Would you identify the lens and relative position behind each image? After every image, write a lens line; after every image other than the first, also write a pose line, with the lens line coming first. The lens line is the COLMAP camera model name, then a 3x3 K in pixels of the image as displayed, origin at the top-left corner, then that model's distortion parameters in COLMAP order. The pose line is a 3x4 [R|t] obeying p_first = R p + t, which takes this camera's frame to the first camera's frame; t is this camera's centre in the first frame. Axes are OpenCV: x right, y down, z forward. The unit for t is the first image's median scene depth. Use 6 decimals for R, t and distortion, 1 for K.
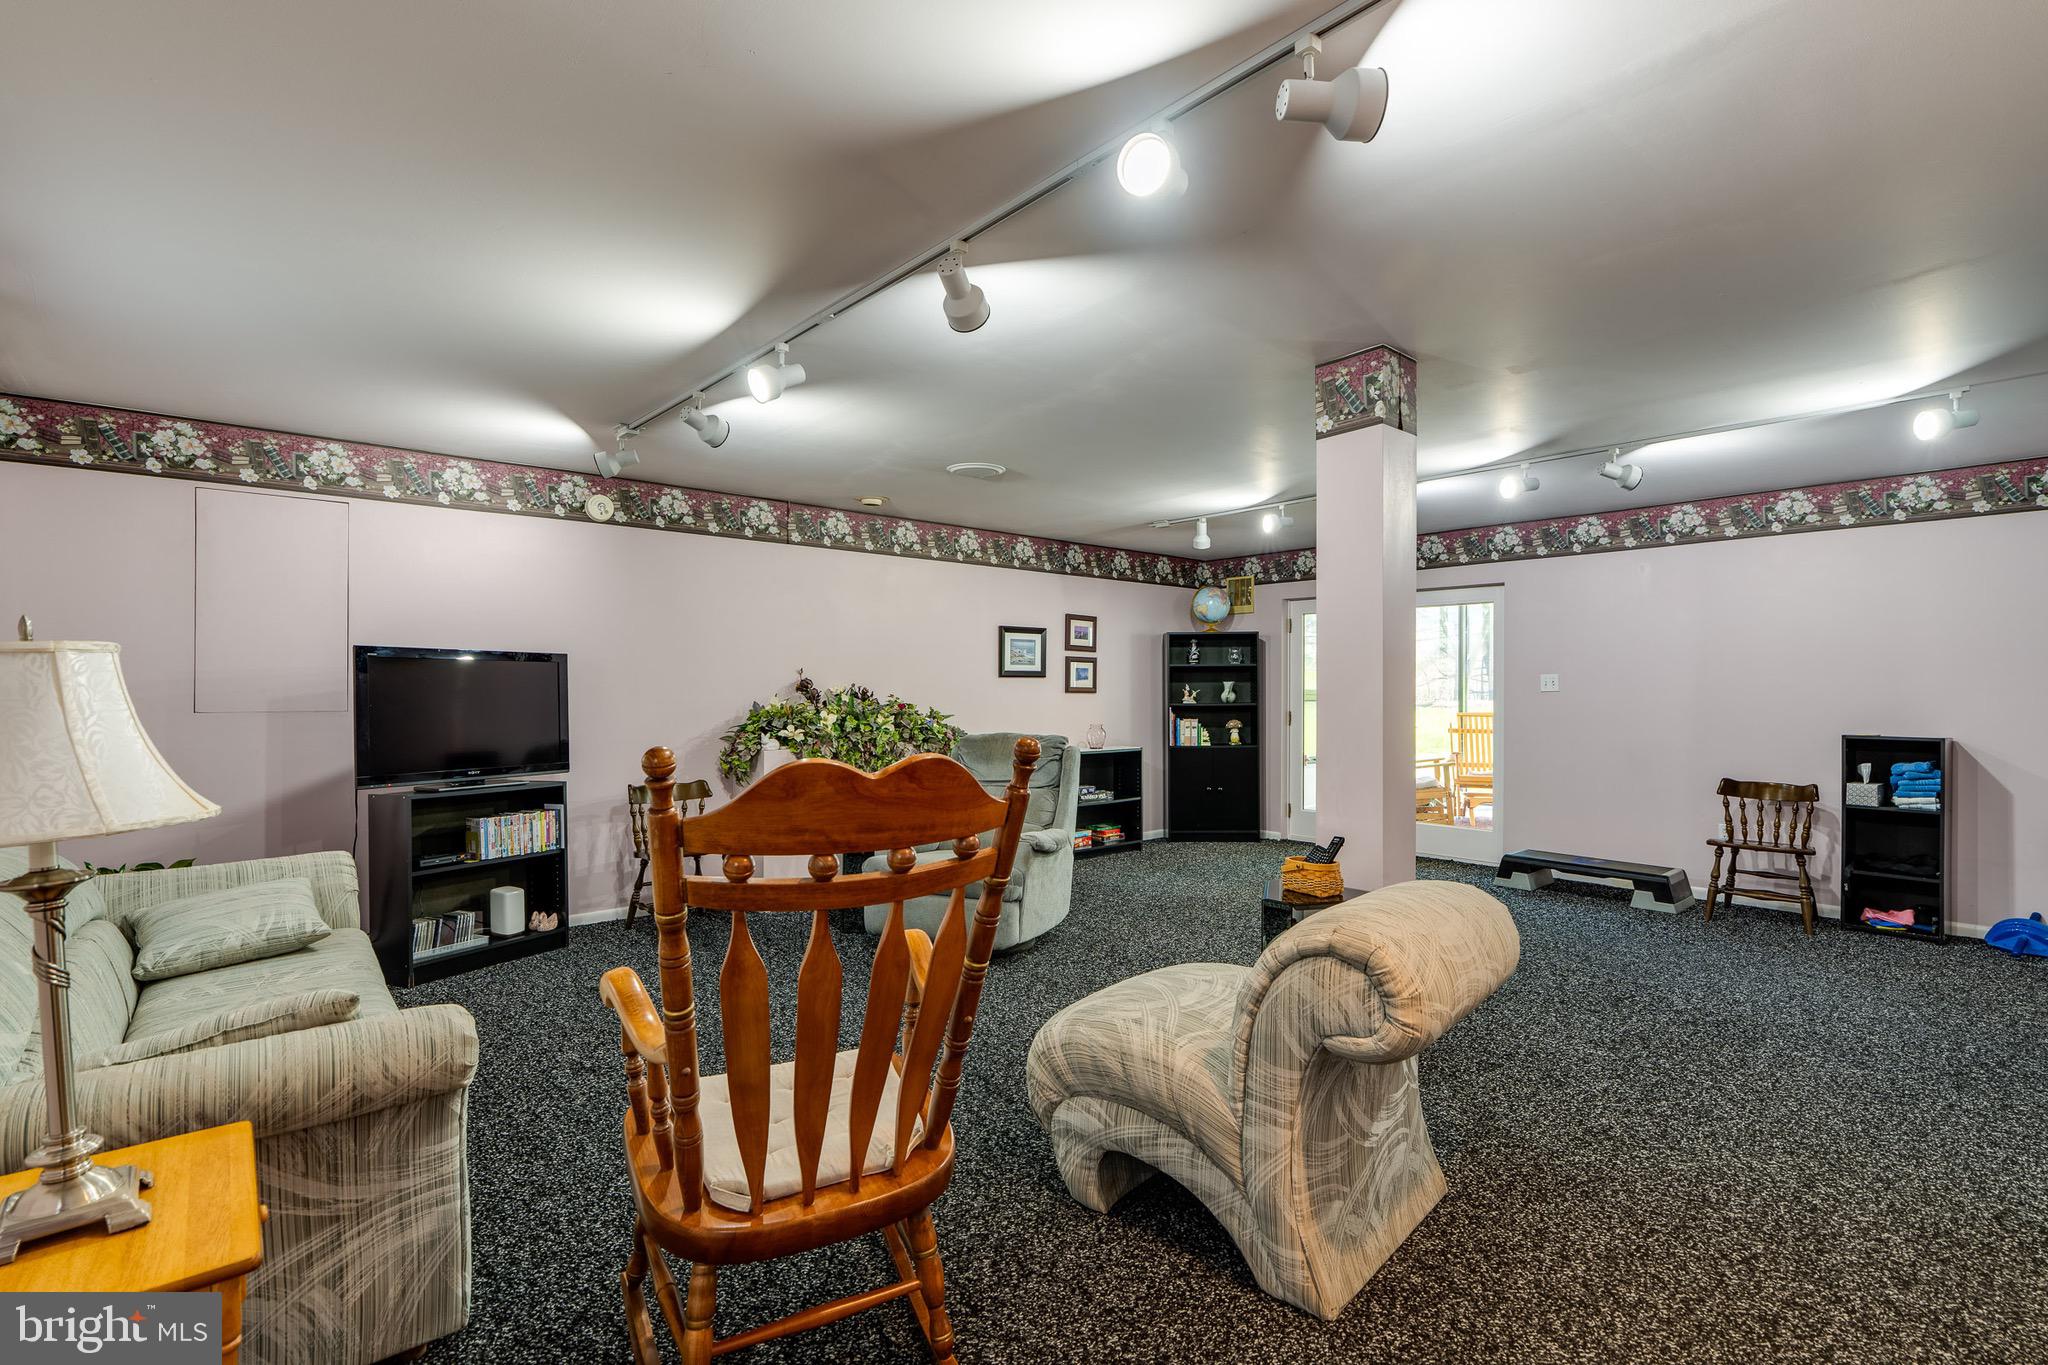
lens RADIAL K [[951.1, 0, 1027.7], [0, 951.1, 695.8], [0, 0, 1]] dist [0.000296, 0.031491]
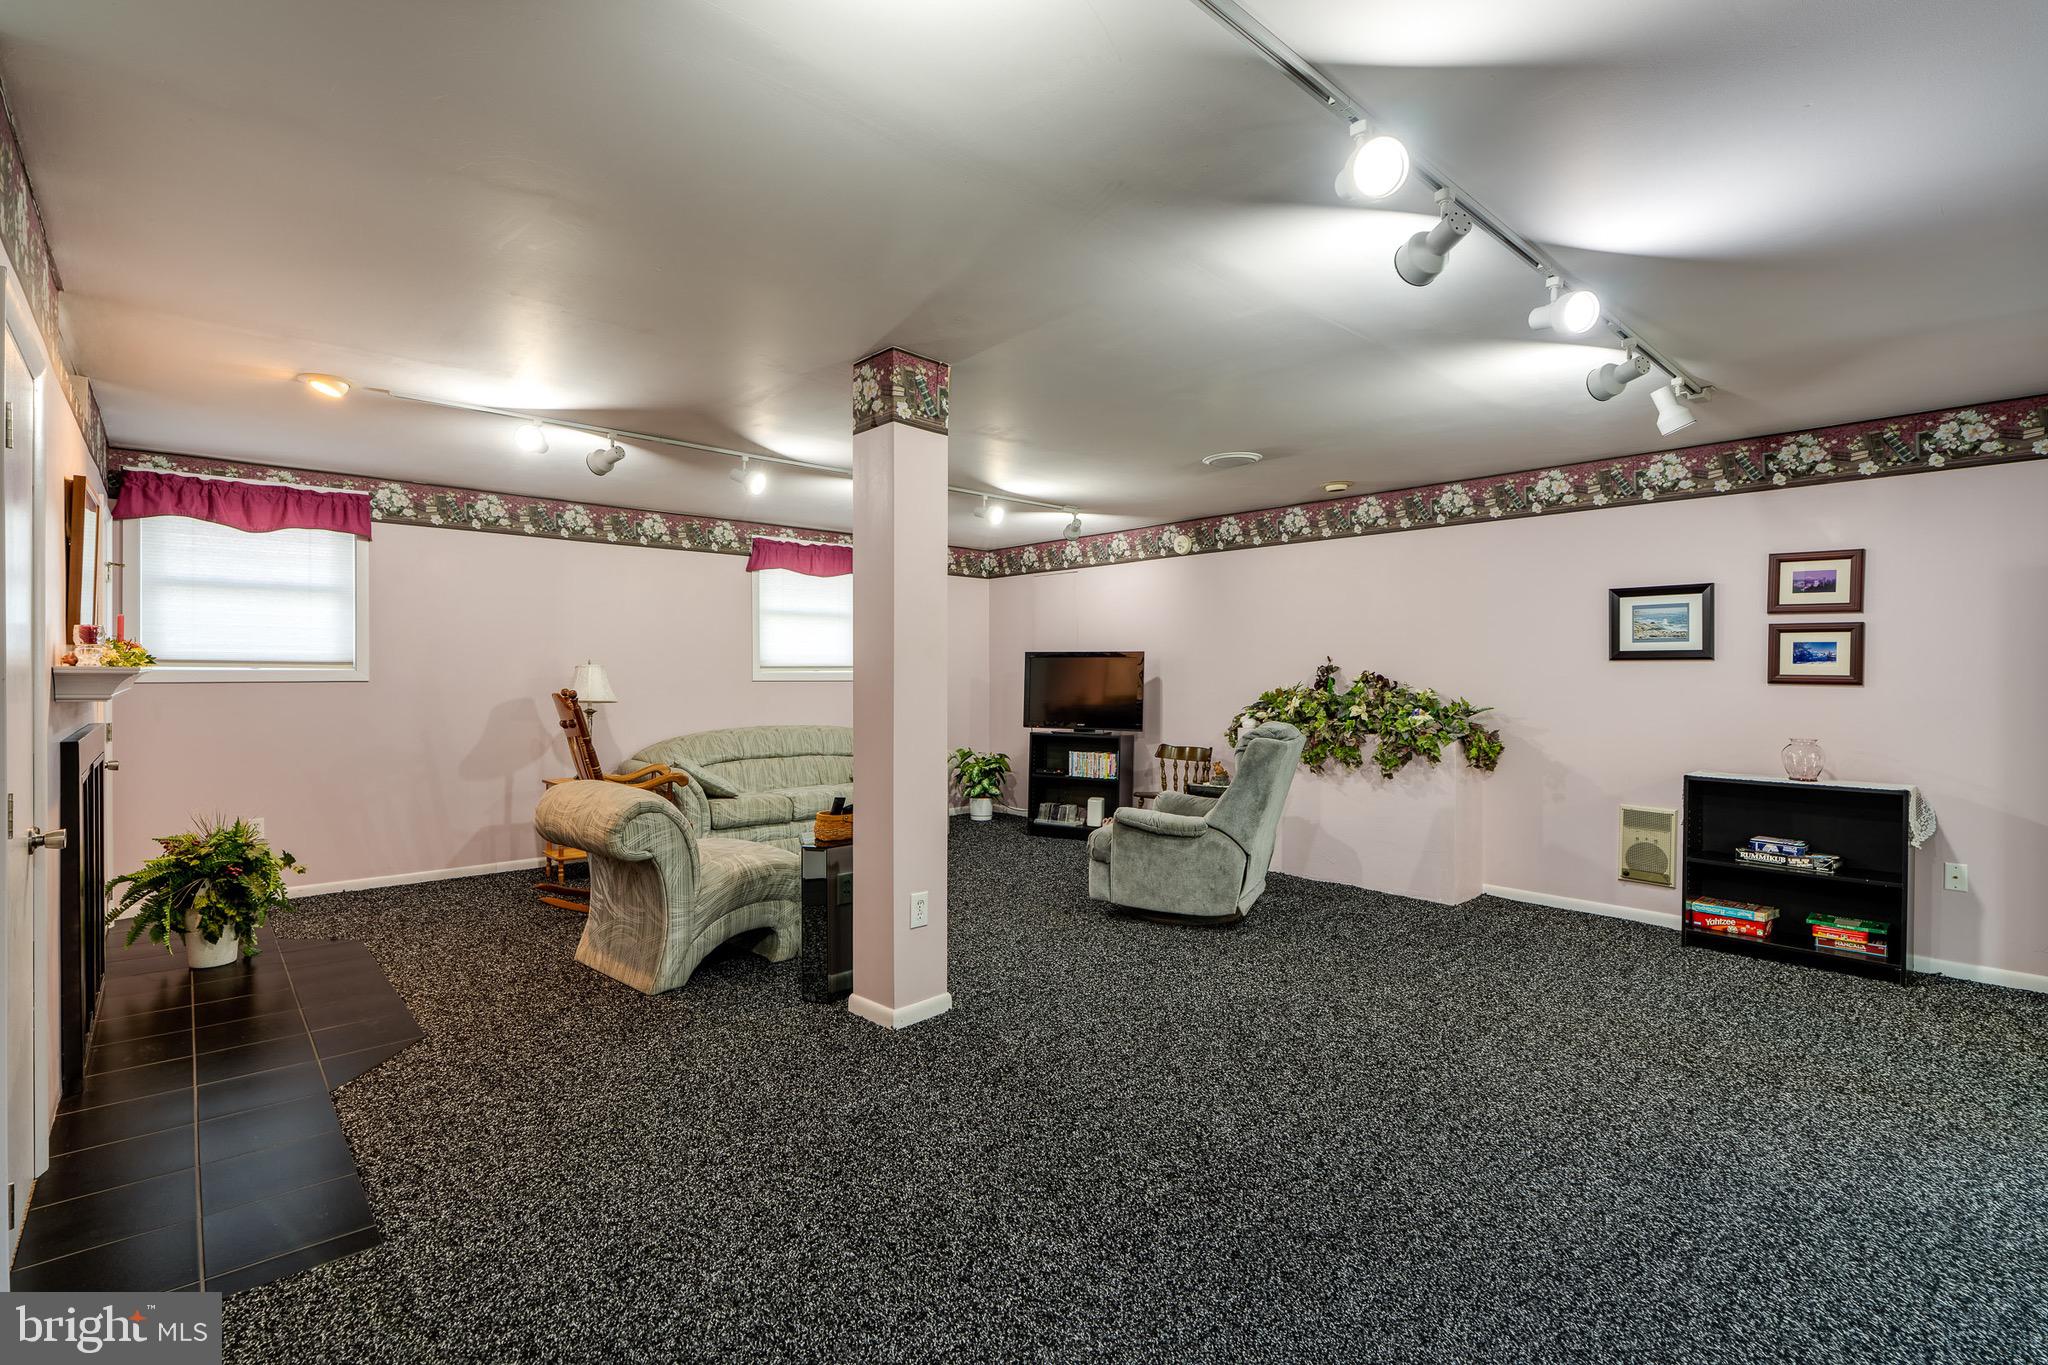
lens RADIAL K [[935.3, 0, 1019.6], [0, 935.3, 680.8], [0, 0, 1]] dist [-0.003045, 0.000151]
pose [[0.017186, 0.002480, -0.999849, 0.912773], [-0.016432, 0.999863, 0.002197, 0.002031], [0.999717, 0.016391, 0.017224, 0.742272]]
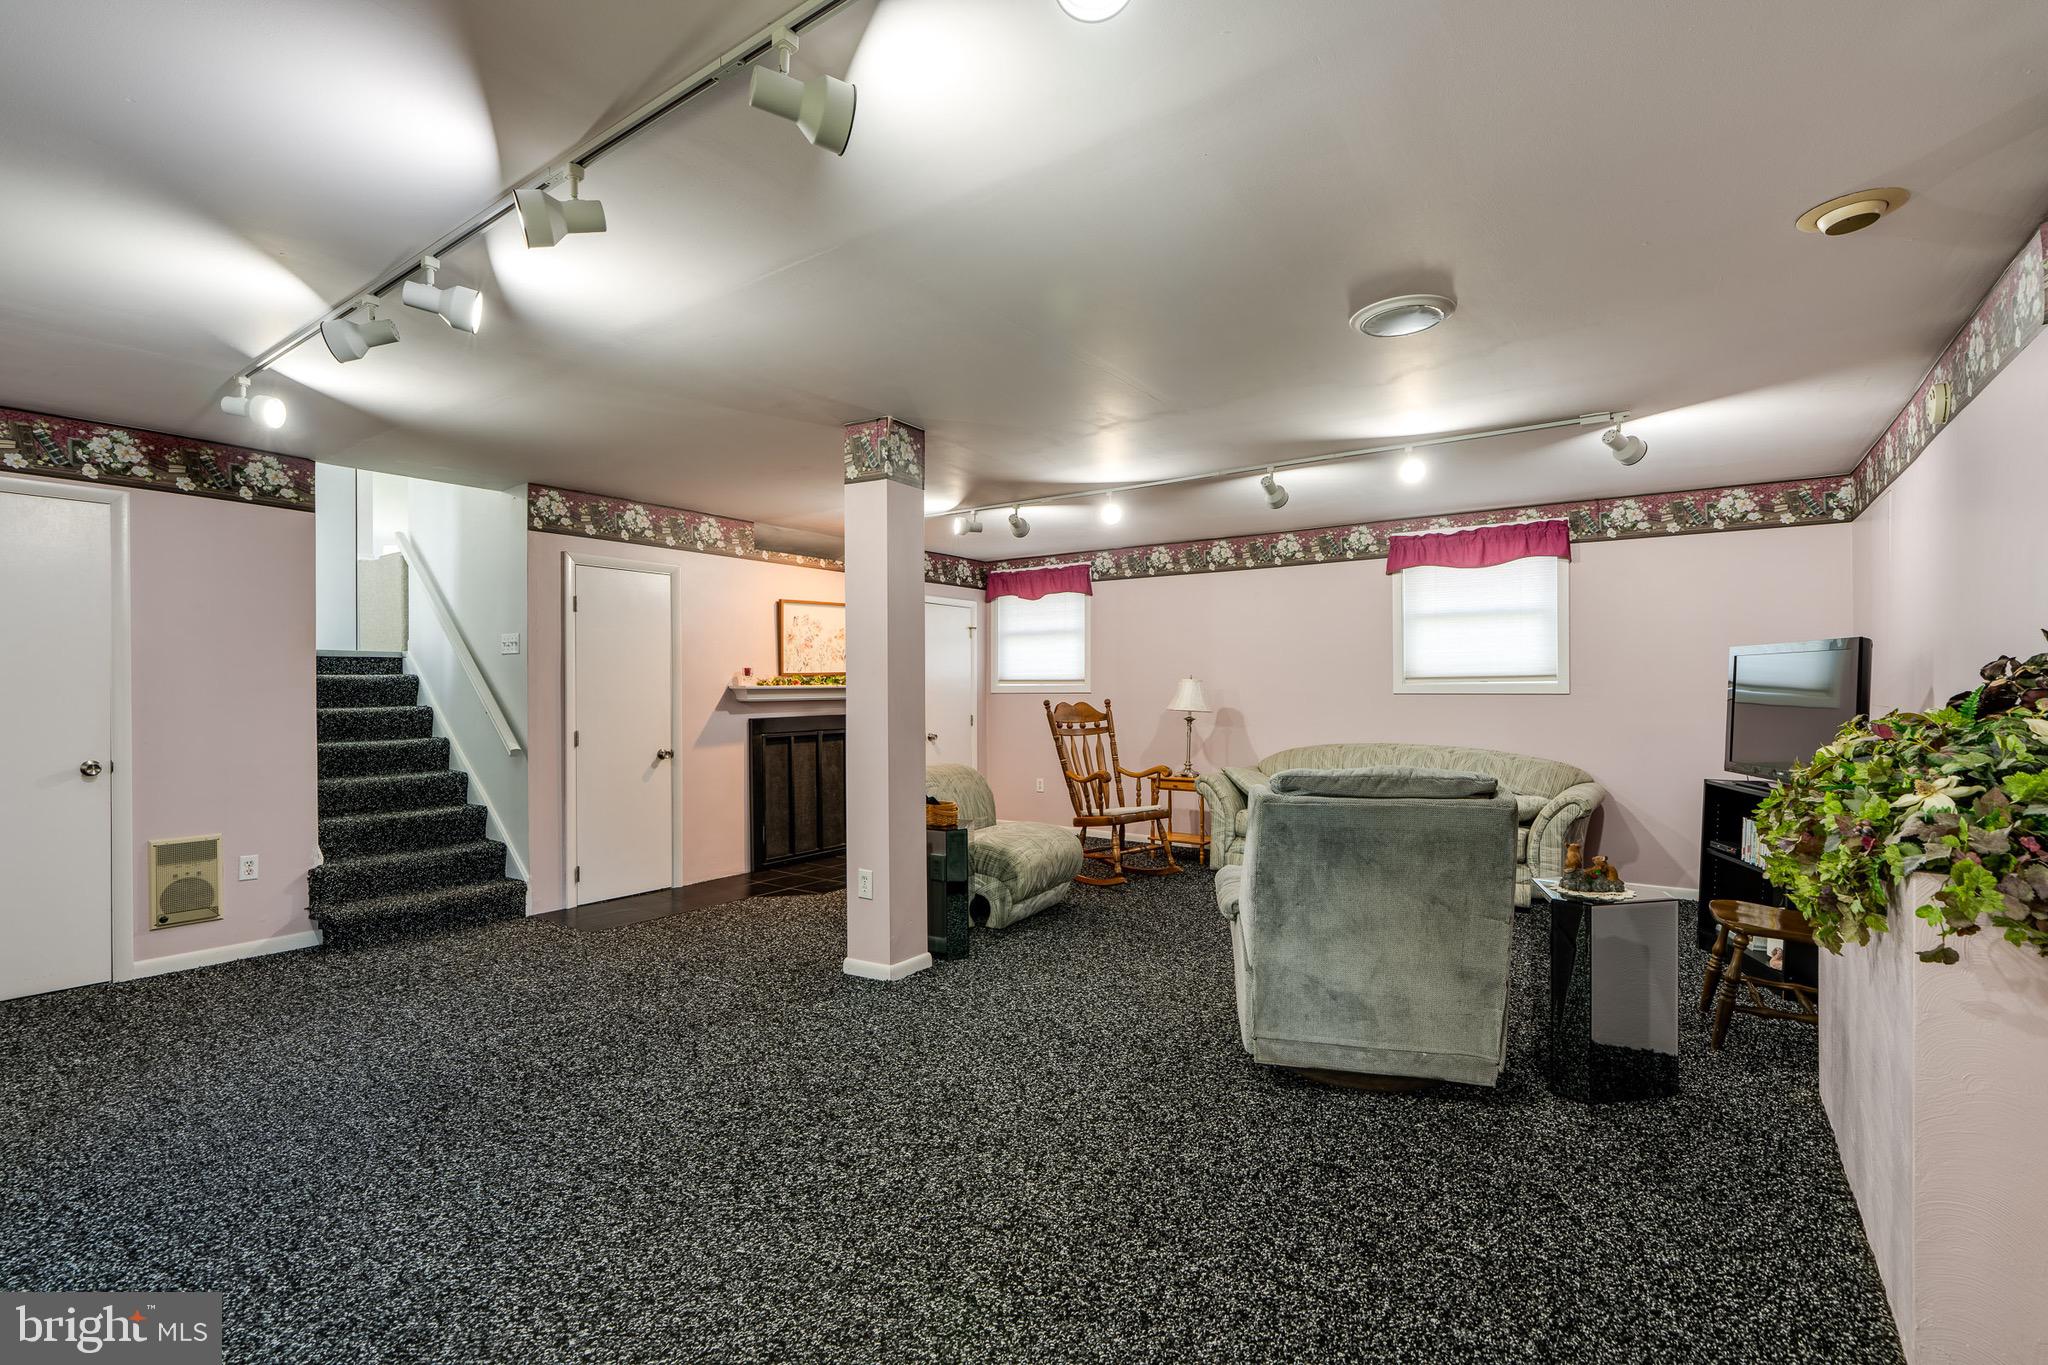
lens RADIAL K [[935.3, 0, 1019.6], [0, 935.3, 680.8], [0, 0, 1]] dist [-0.003045, 0.000151]
pose [[-0.974333, -0.005082, -0.225052, 0.301570], [-0.006119, 0.999974, 0.003913, -0.007352], [0.225026, 0.005190, -0.974339, 1.482315]]
